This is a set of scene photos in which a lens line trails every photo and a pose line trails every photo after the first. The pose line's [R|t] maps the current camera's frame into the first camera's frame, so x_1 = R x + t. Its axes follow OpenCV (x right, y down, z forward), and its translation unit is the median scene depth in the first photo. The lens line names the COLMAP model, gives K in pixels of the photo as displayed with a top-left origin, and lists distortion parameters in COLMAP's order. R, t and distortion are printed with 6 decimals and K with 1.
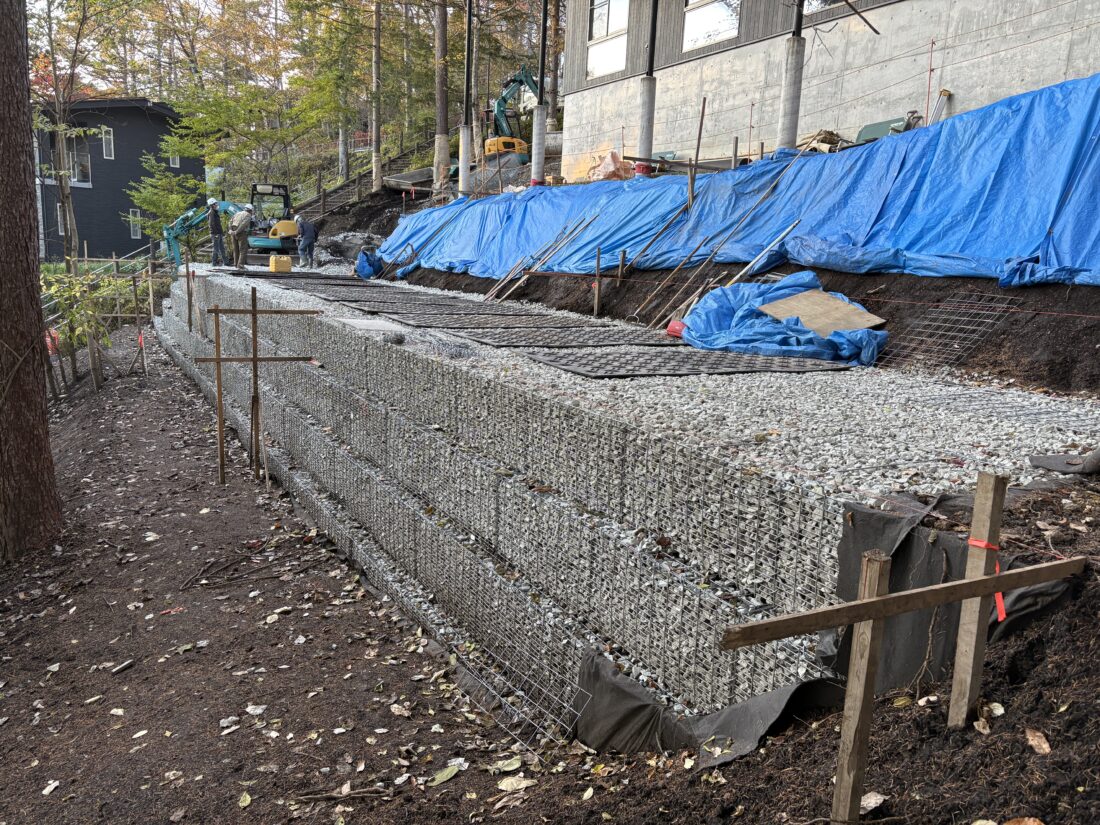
lens RADIAL K [[818.2, 0, 549.7], [0, 818.2, 412.6], [0, 0, 1]] dist [0.009111, -0.004395]
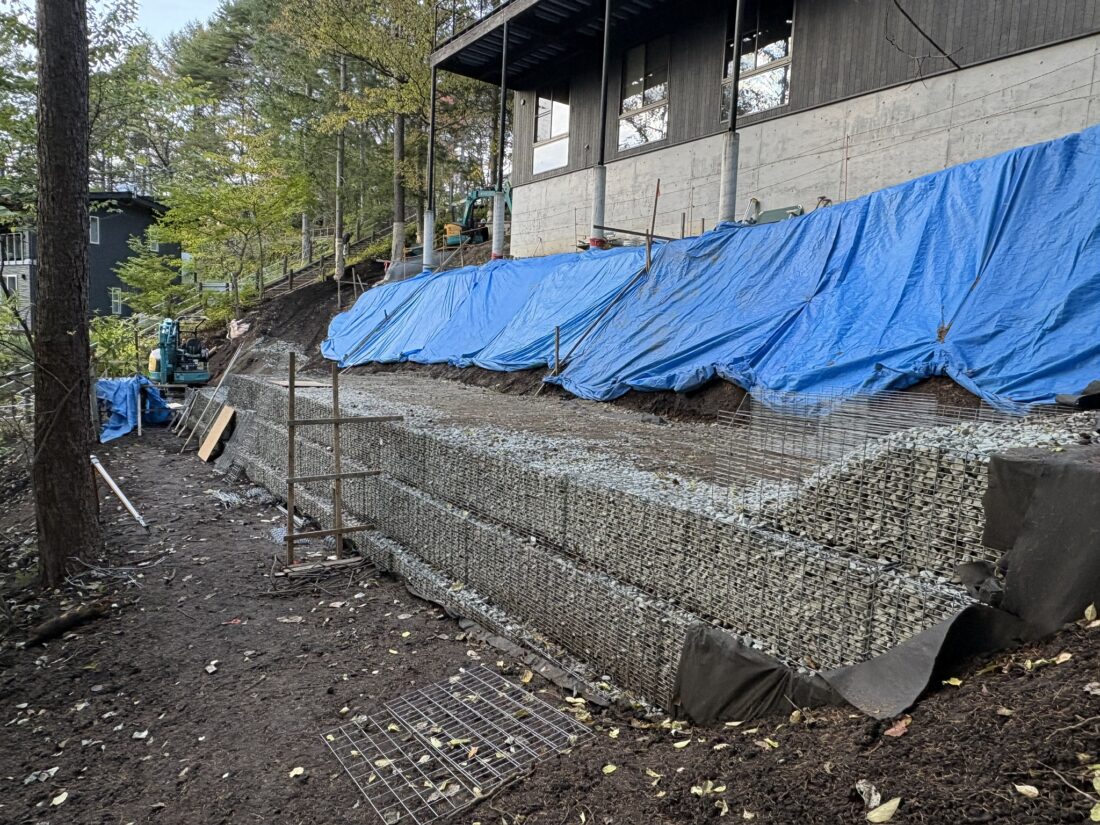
lens RADIAL K [[711.0, 0, 543.2], [0, 711.0, 404.9], [0, 0, 1]] dist [-0.028482, 0.020584]
pose [[0.995316, -0.011230, 0.096021, -0.207794], [0.019828, 0.995829, -0.089060, 0.075438], [-0.094621, 0.090547, 0.991387, 0.078178]]
